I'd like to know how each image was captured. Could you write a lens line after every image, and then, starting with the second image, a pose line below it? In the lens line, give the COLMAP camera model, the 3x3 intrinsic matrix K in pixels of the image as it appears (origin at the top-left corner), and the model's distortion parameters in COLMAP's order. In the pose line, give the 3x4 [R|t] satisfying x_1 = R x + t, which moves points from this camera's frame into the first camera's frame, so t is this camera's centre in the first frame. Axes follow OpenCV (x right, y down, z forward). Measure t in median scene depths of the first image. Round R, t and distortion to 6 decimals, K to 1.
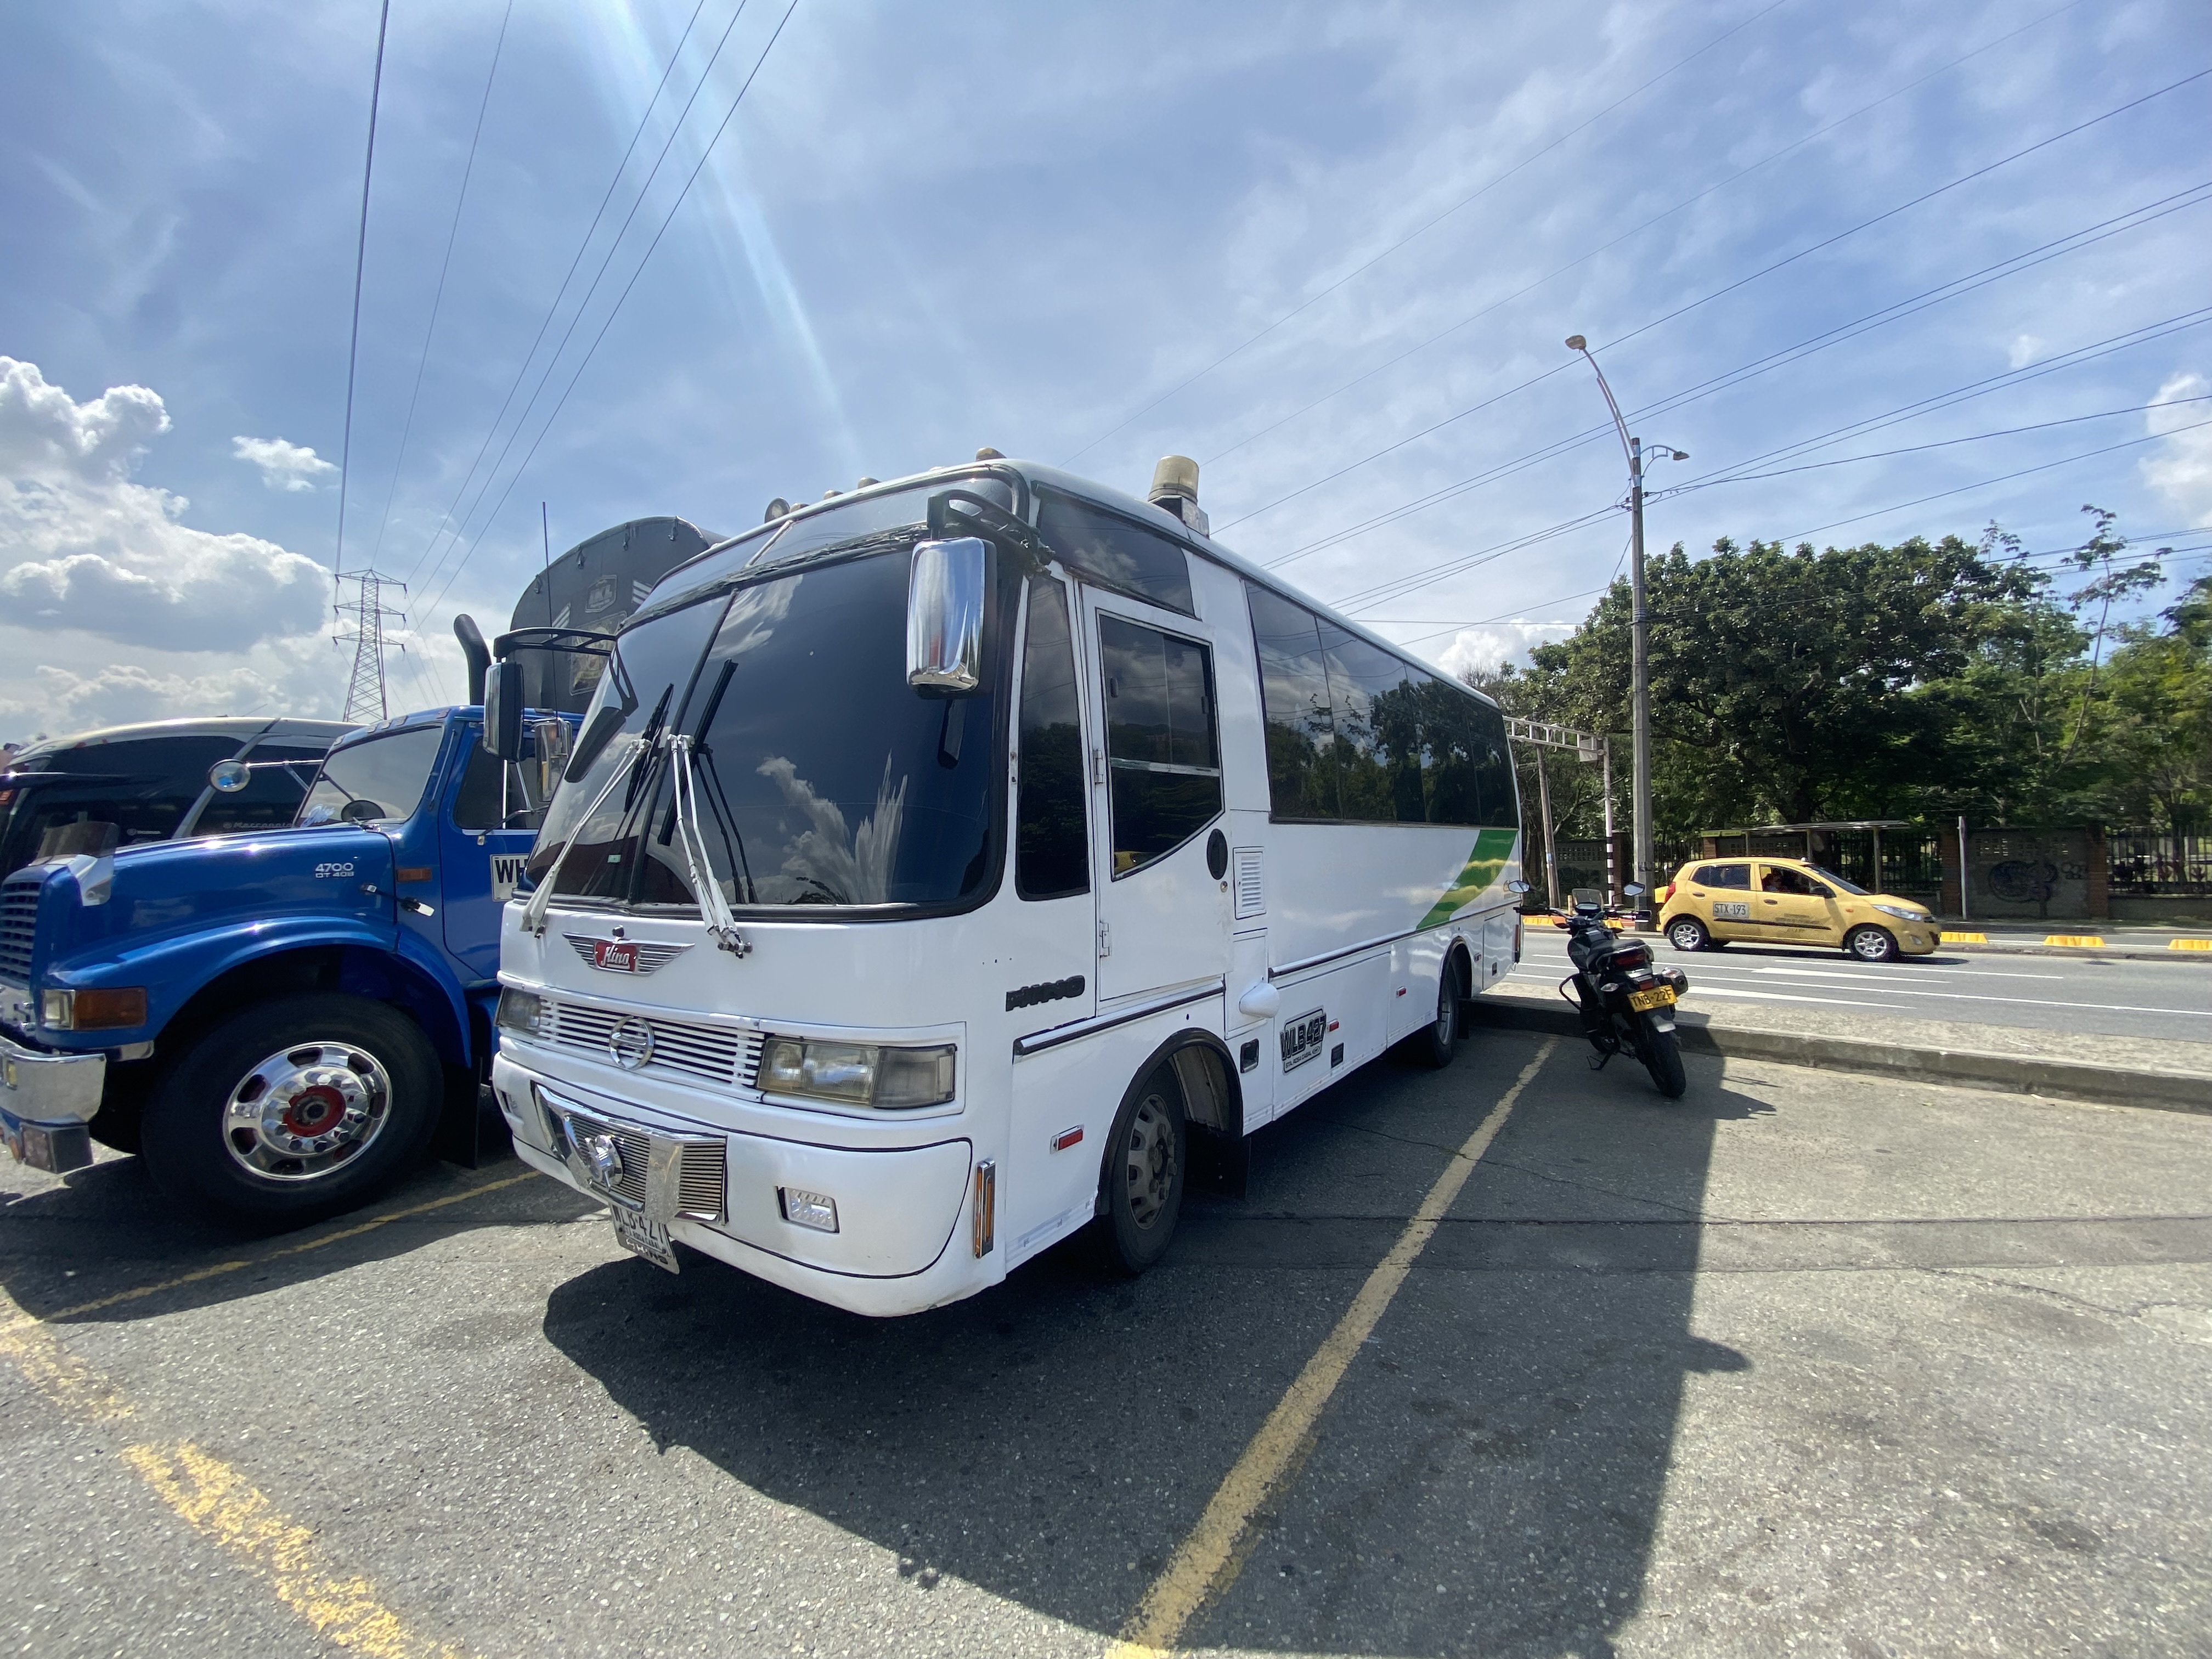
lens RADIAL K [[900.4, 0, 1143.8], [0, 900.4, 789.2], [0, 0, 1]] dist [0.025398, -0.022227]
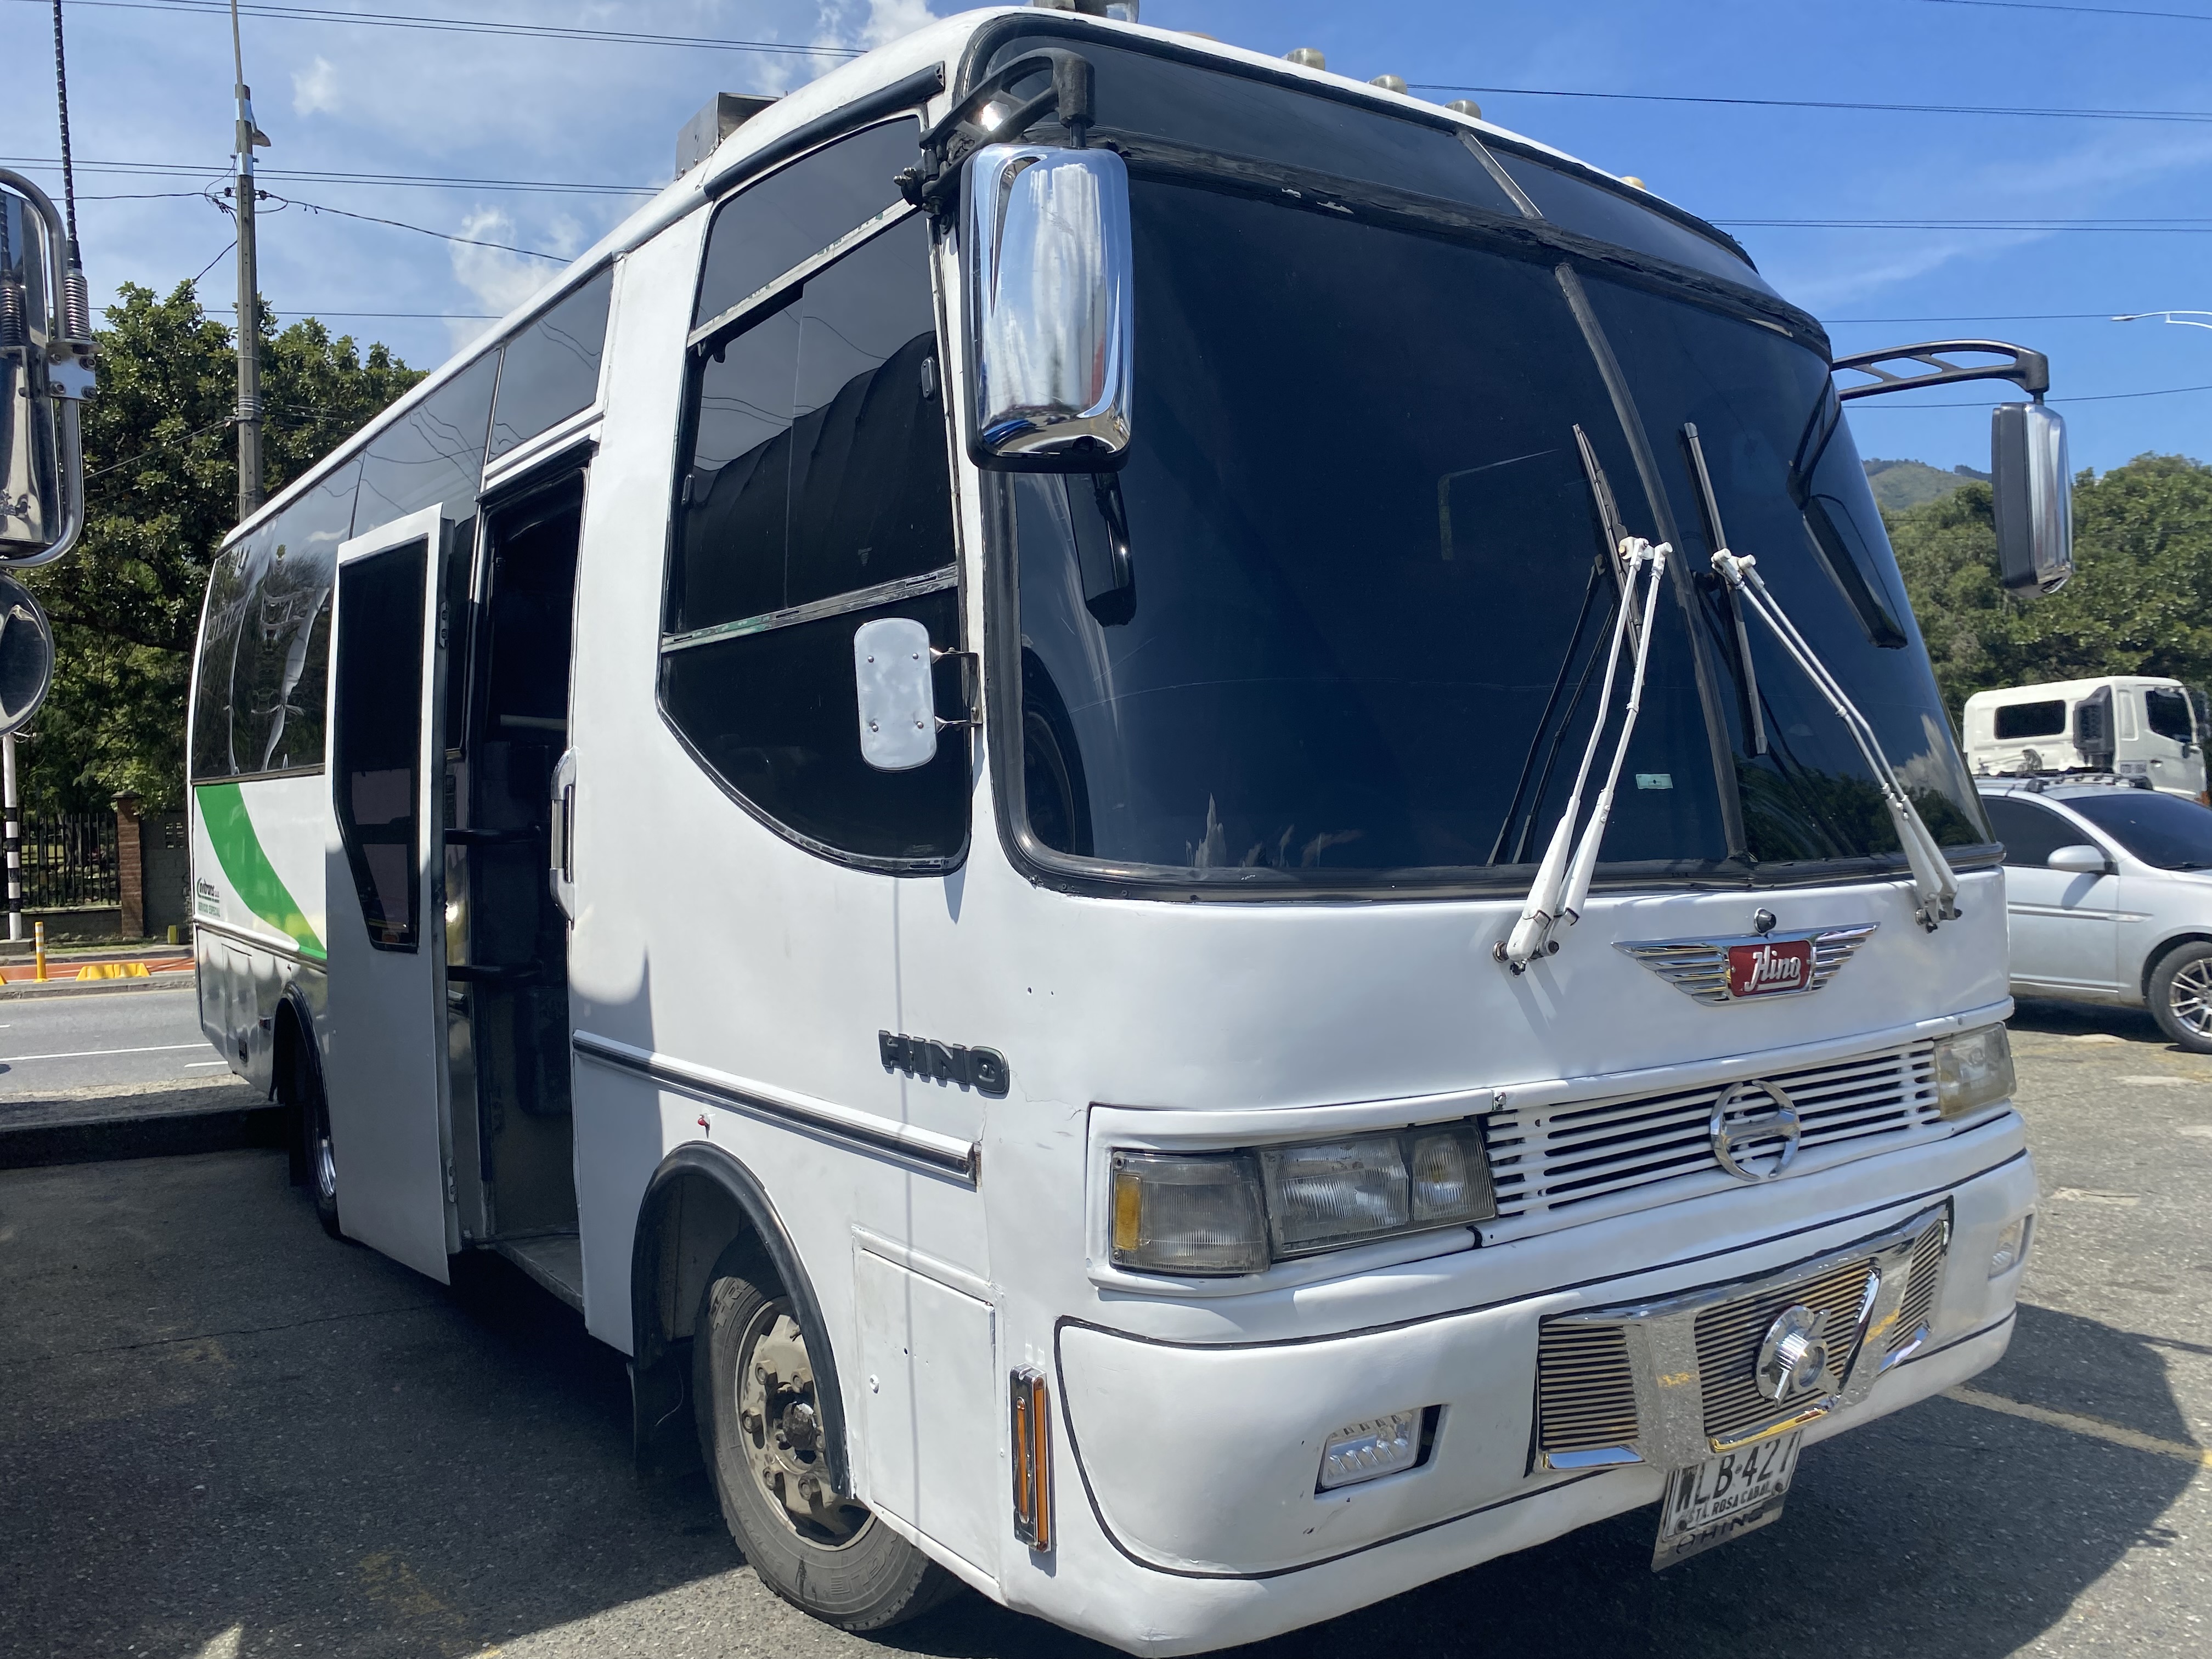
lens RADIAL K [[1660.4, 0, 1106.6], [0, 1660.4, 767.0], [0, 0, 1]] dist [0.000983, -0.000556]
pose [[0.349700, 0.029406, 0.936400, -1.242571], [-0.051434, 0.998602, -0.012151, 0.078051], [-0.935449, -0.043914, 0.350724, 0.793039]]
